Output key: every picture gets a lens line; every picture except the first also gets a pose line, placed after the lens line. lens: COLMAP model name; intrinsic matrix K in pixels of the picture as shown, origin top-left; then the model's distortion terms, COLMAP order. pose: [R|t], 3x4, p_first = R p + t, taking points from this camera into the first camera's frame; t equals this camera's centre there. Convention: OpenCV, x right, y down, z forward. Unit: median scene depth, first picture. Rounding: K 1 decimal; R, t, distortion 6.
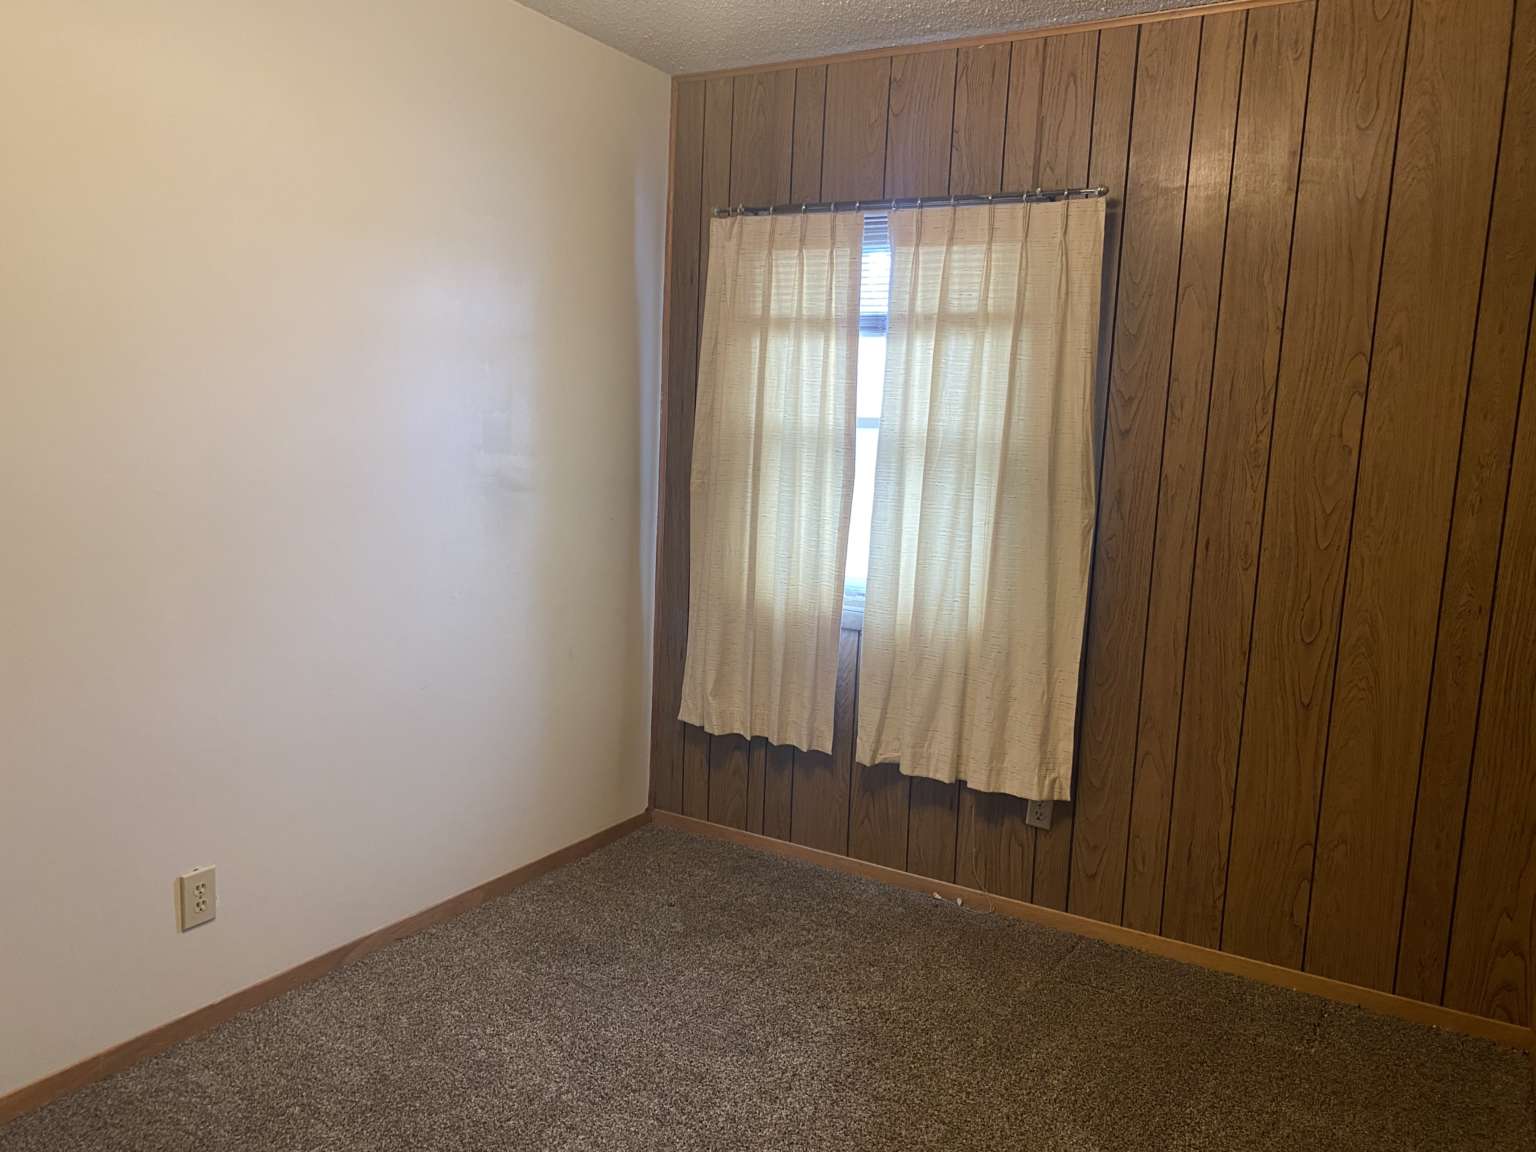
lens RADIAL K [[1176.8, 0, 767.9], [0, 1176.8, 586.4], [0, 0, 1]] dist [0.056088, -0.069664]
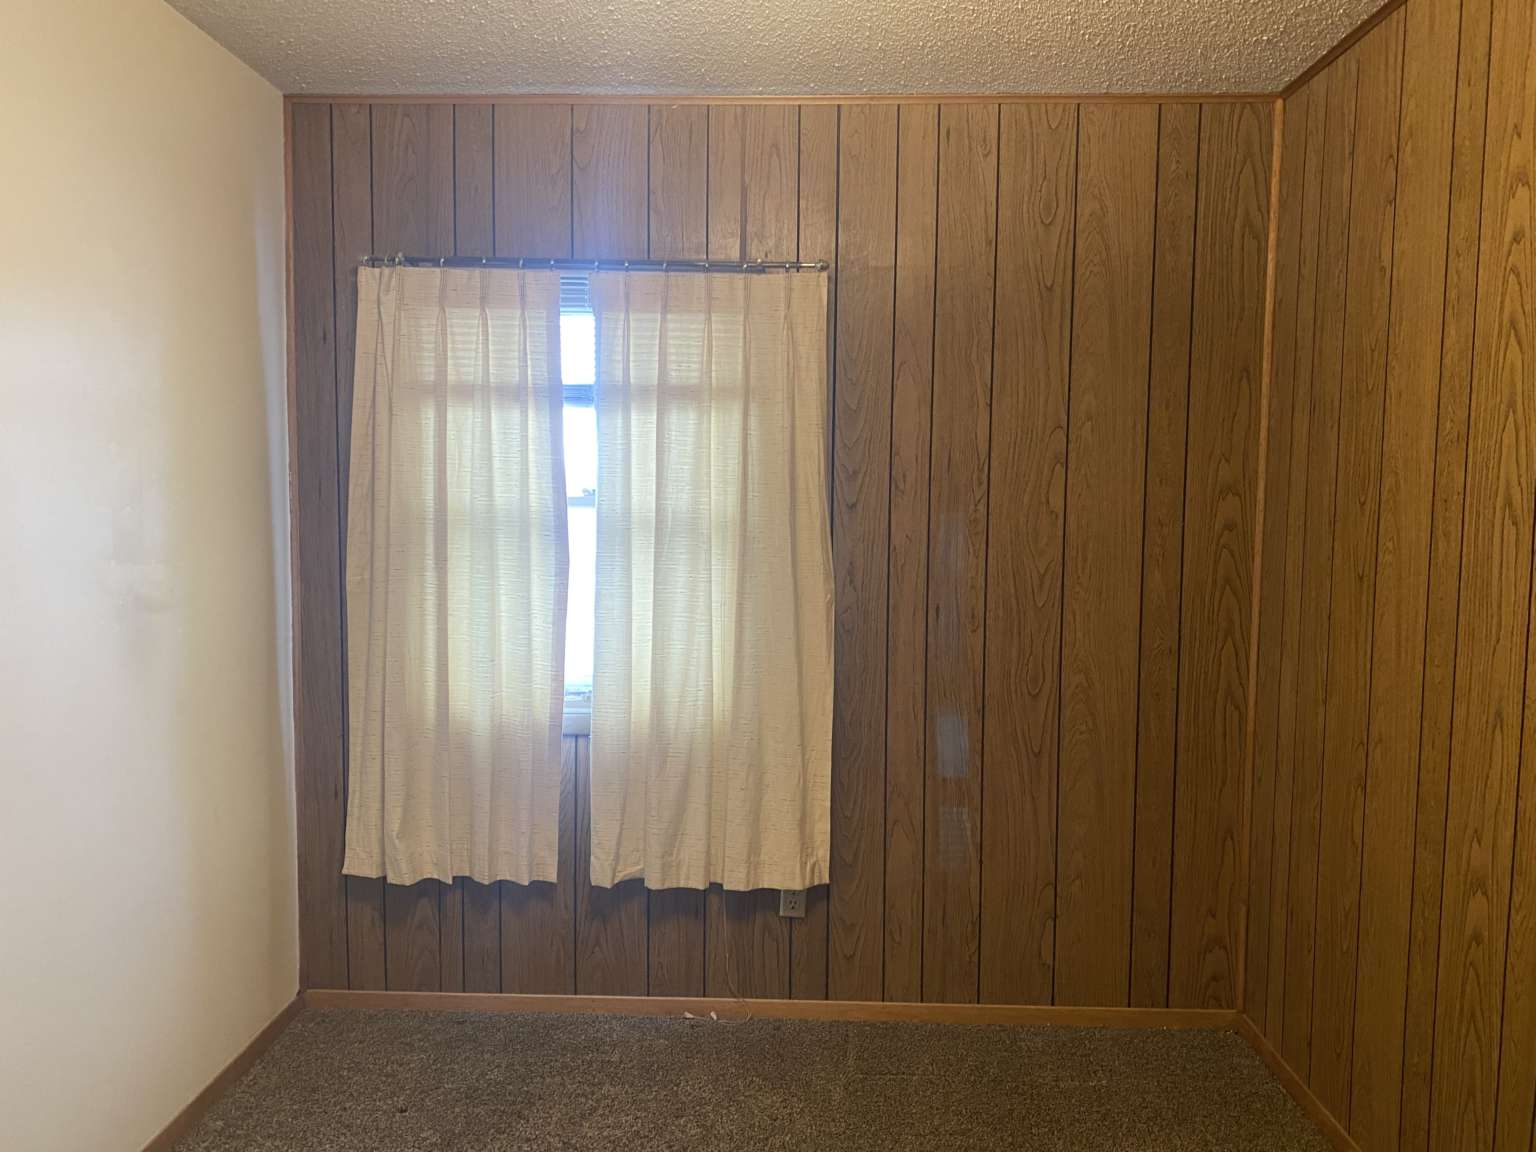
lens RADIAL K [[1176.8, 0, 767.9], [0, 1176.8, 586.4], [0, 0, 1]] dist [0.056088, -0.069664]
pose [[0.874598, -0.069776, 0.479802, -0.228899], [0.094474, 0.995148, -0.027489, -0.038252], [-0.475556, 0.069371, 0.876946, 0.153137]]
